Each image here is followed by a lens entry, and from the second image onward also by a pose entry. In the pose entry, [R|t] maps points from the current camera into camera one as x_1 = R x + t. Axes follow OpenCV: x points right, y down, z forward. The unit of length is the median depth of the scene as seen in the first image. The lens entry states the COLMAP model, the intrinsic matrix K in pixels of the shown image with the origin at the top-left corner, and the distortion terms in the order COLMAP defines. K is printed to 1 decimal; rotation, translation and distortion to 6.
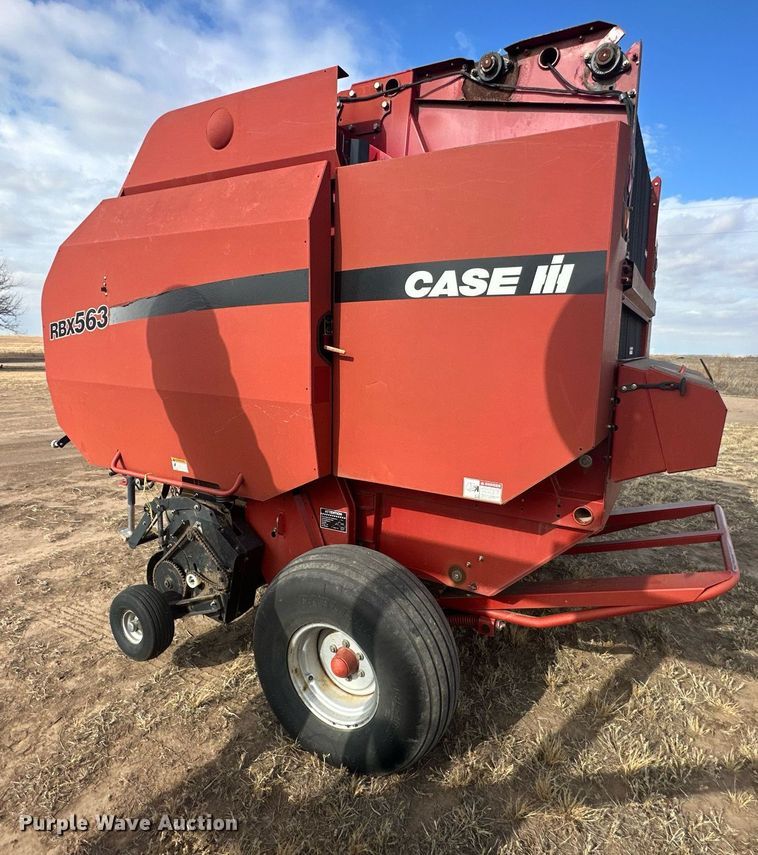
lens RADIAL K [[486.7, 0, 379.0], [0, 486.7, 427.5], [0, 0, 1]] dist [-0.001107, 0.000246]
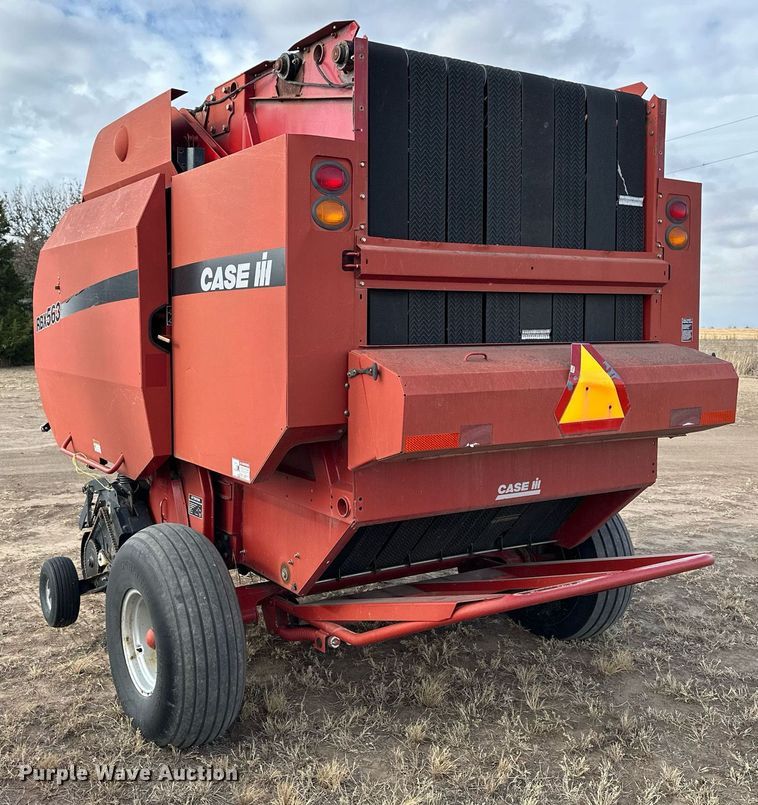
lens RADIAL K [[833.3, 0, 292.5], [0, 833.3, 383.0], [0, 0, 1]] dist [0.137653, -0.288919]
pose [[0.854626, 0.008403, -0.519175, 1.110743], [-0.054490, 0.995800, -0.073579, 0.061696], [0.516376, 0.091172, 0.851495, -0.440385]]
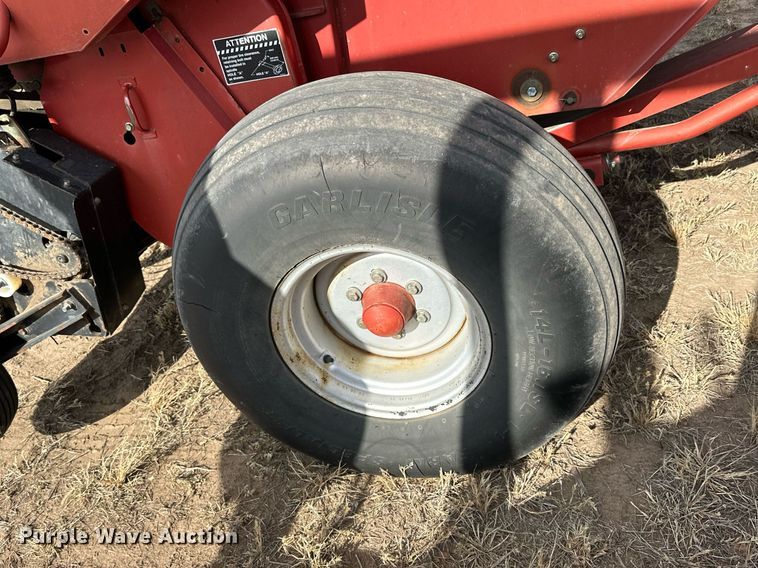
lens RADIAL K [[688.8, 0, 379.0], [0, 688.8, 284.0], [0, 0, 1]] dist [0.177512, -0.360319]
pose [[0.934473, -0.331945, 0.128733, -0.168088], [0.255633, 0.877230, 0.406350, 0.171951], [-0.247814, -0.346814, 0.904604, 0.375303]]
